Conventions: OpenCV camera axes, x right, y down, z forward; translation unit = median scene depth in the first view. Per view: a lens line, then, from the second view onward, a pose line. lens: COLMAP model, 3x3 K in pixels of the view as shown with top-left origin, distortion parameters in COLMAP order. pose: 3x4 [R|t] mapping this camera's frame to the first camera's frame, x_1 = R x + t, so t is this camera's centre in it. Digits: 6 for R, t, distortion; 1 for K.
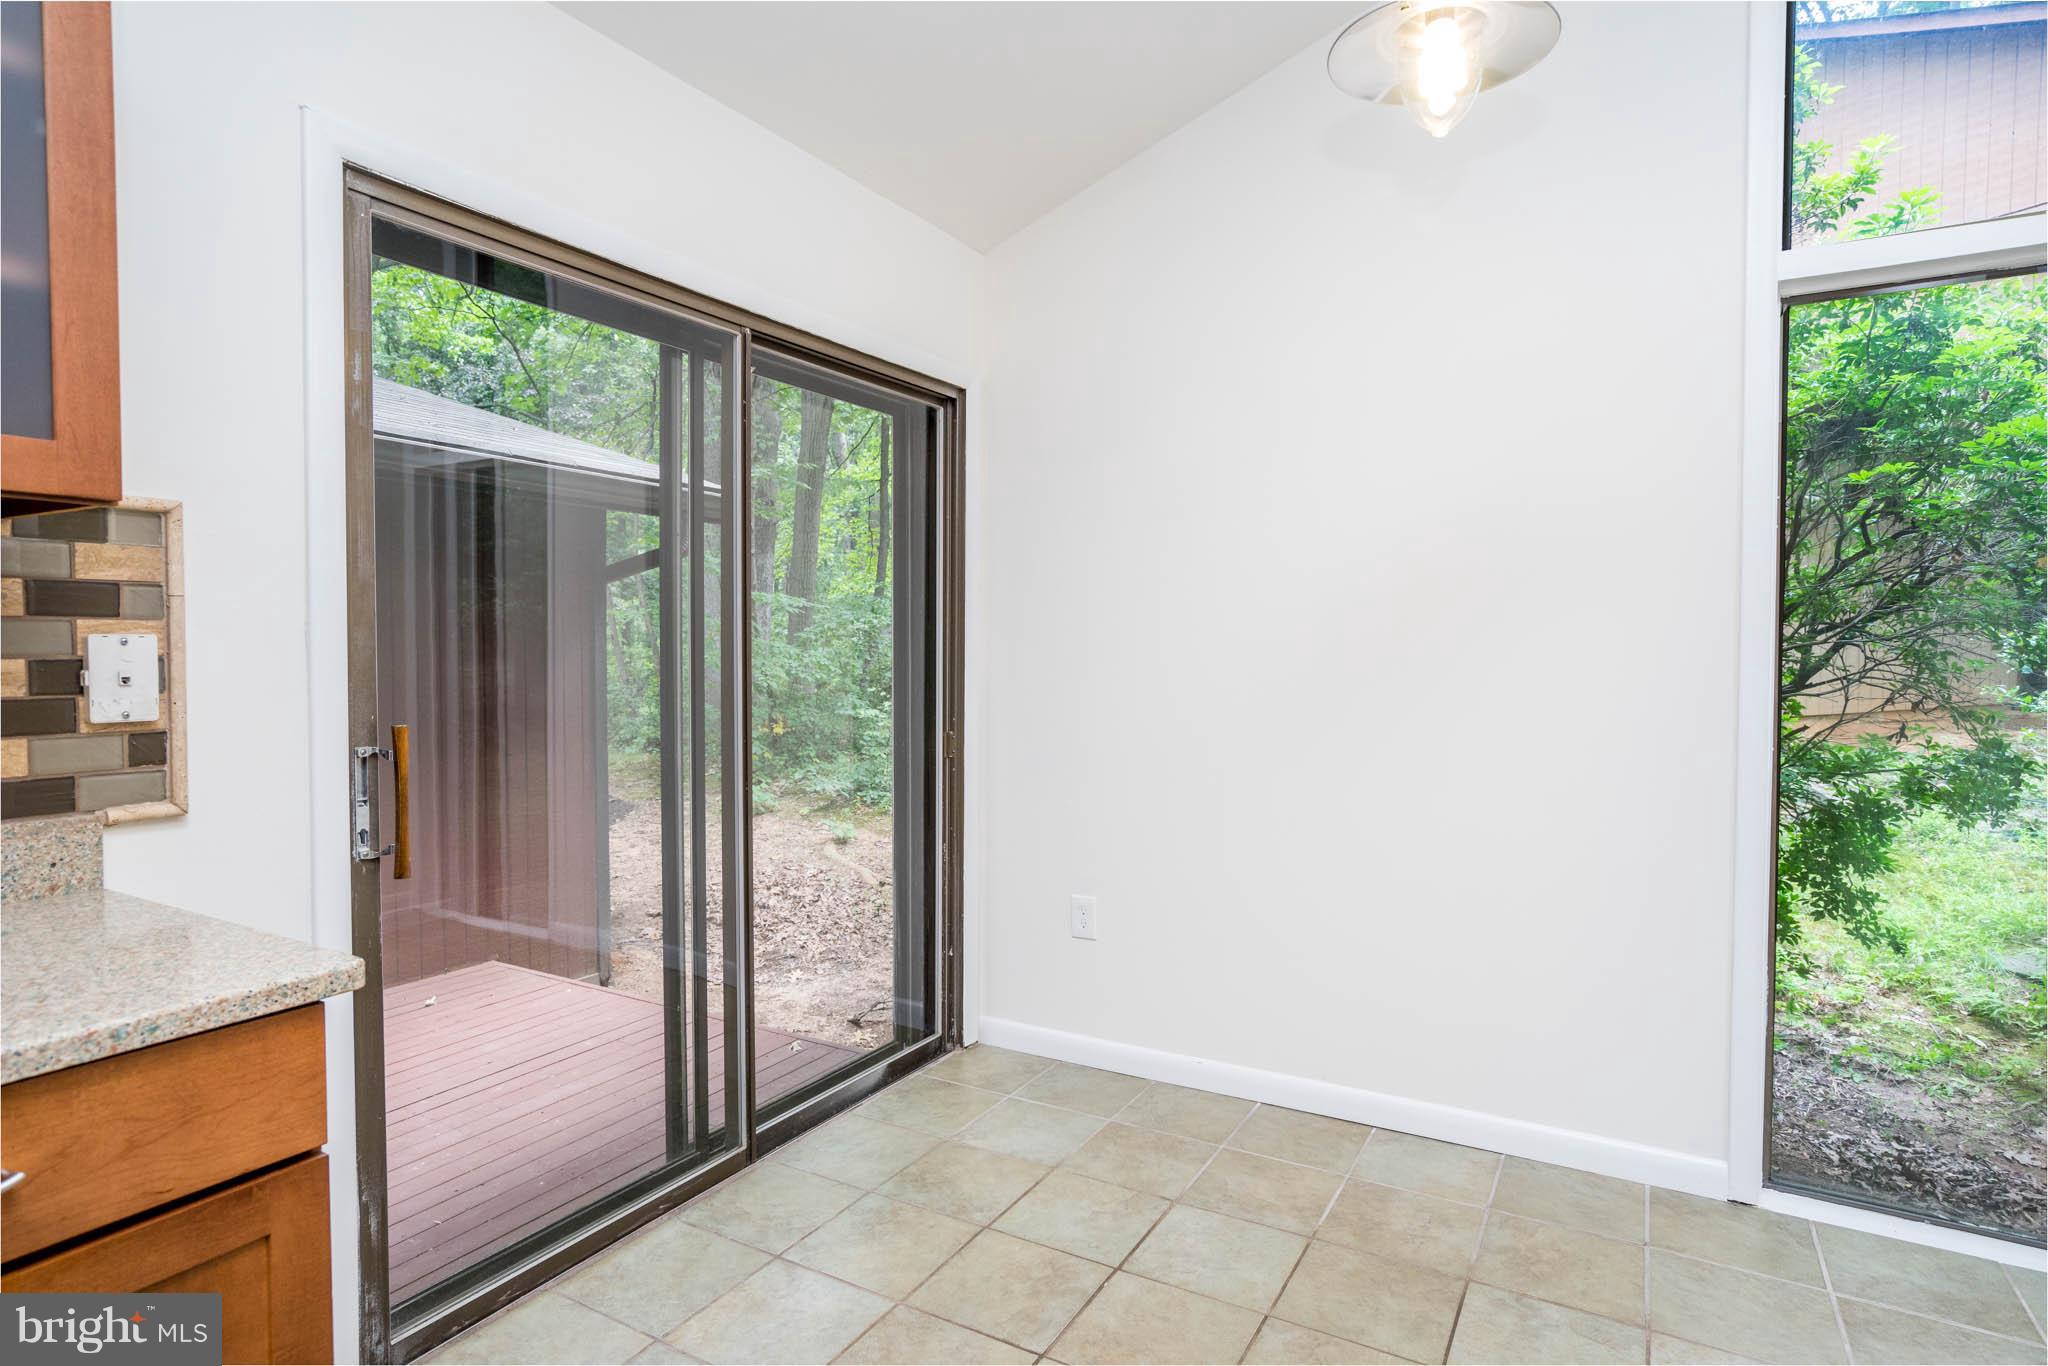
lens RADIAL K [[1076.6, 0, 1024.0], [0, 1076.6, 683.0], [0, 0, 1]] dist [-0.057883, 0.038639]
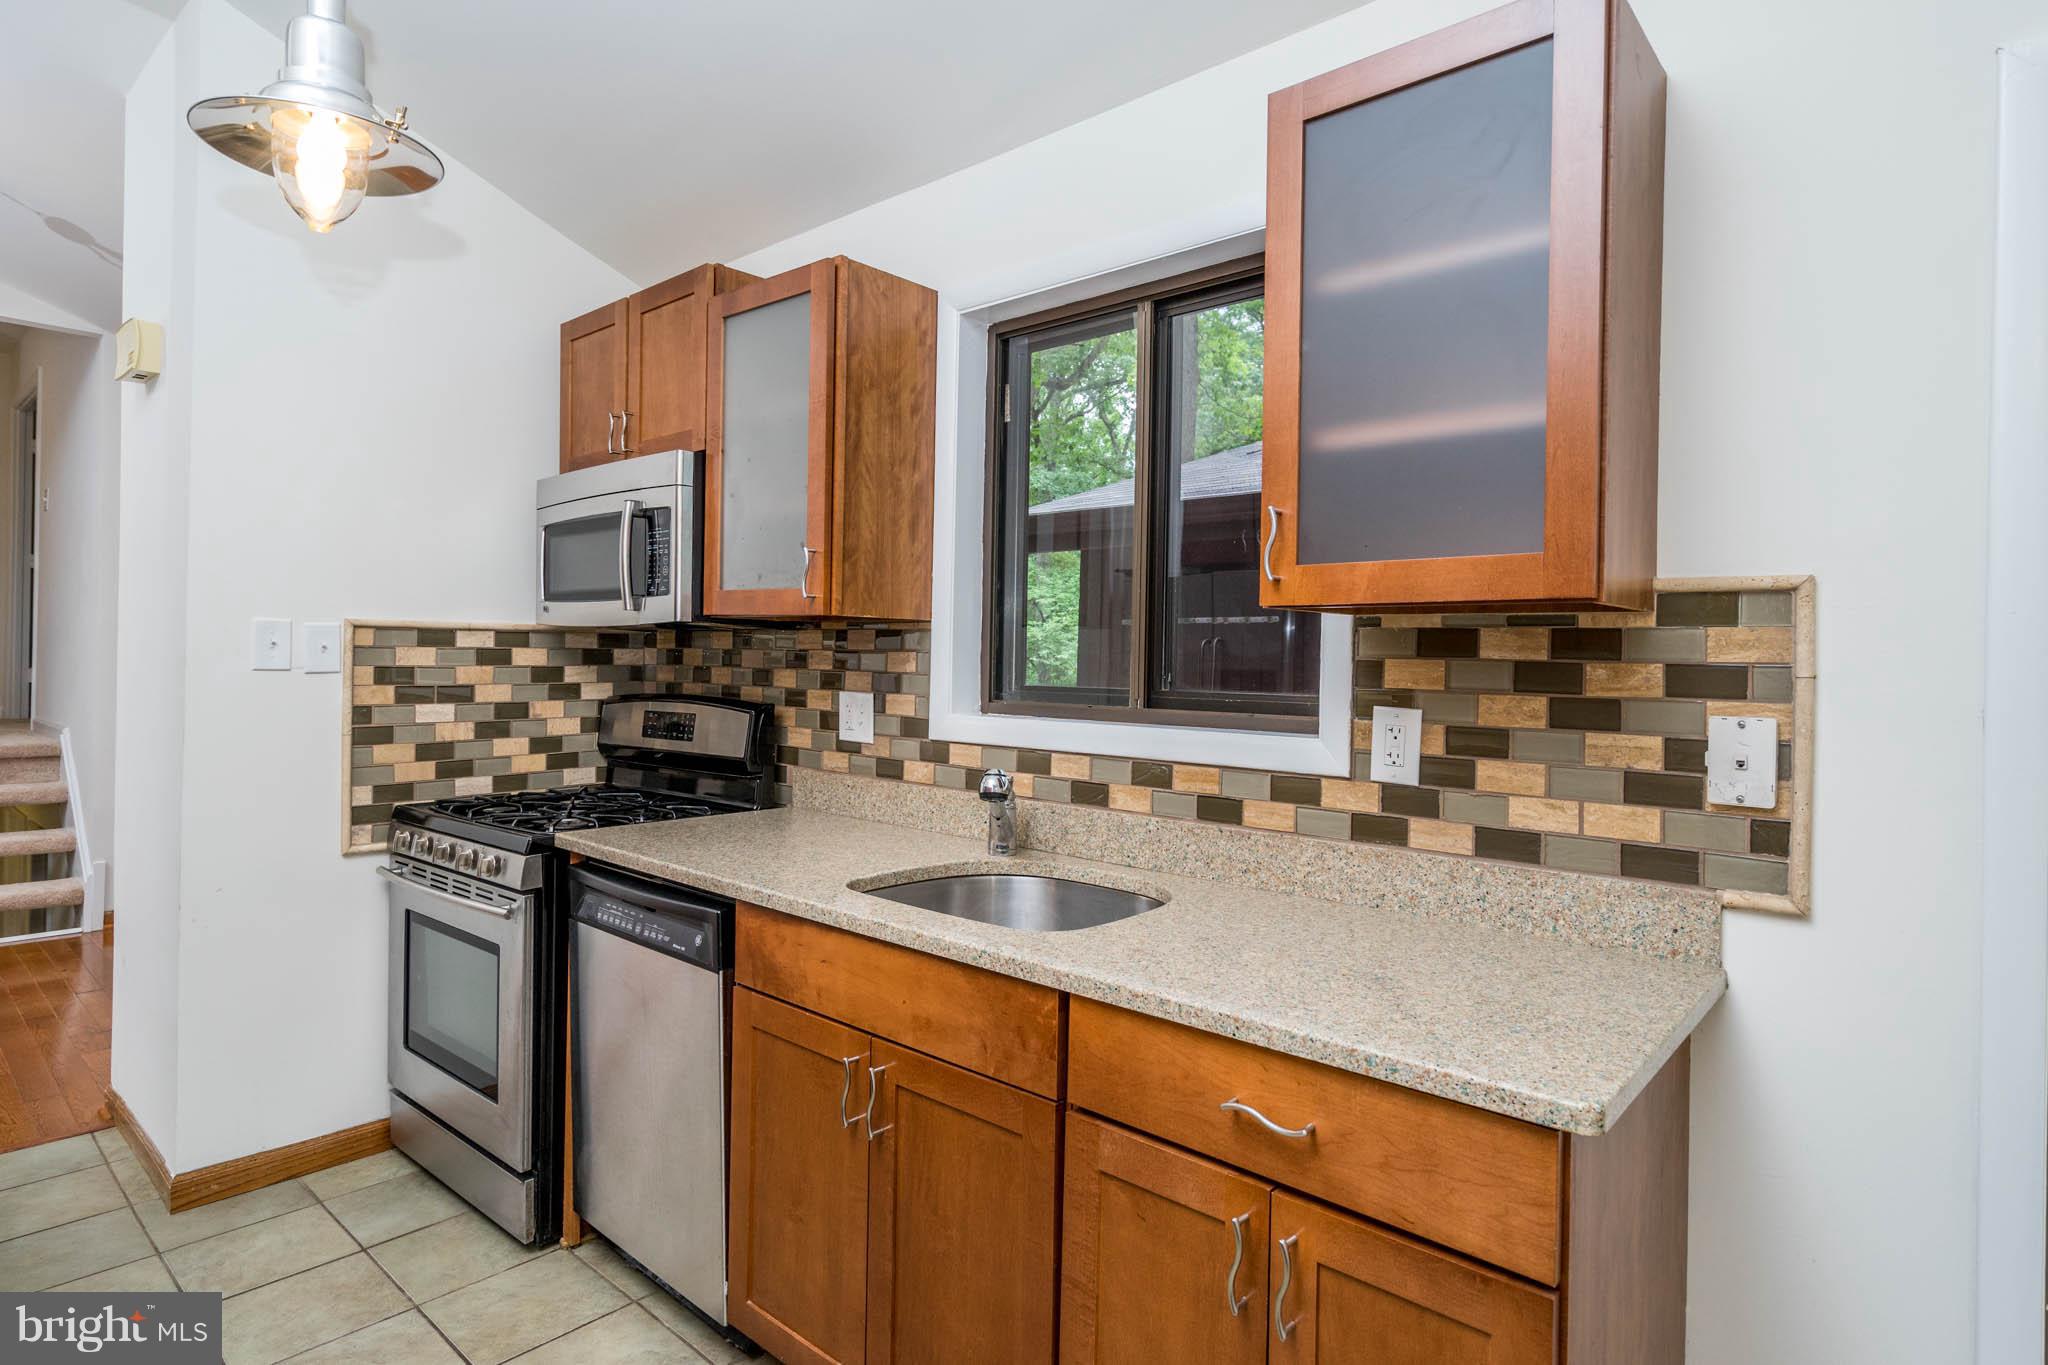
lens RADIAL K [[1095.4, 0, 1023.5], [0, 1095.4, 656.5], [0, 0, 1]] dist [0.002235, 0.000404]
pose [[-0.193771, -0.005672, -0.981030, 0.287032], [-0.054170, 0.998520, 0.004927, -0.071816], [0.979550, 0.054097, -0.193791, 0.536075]]
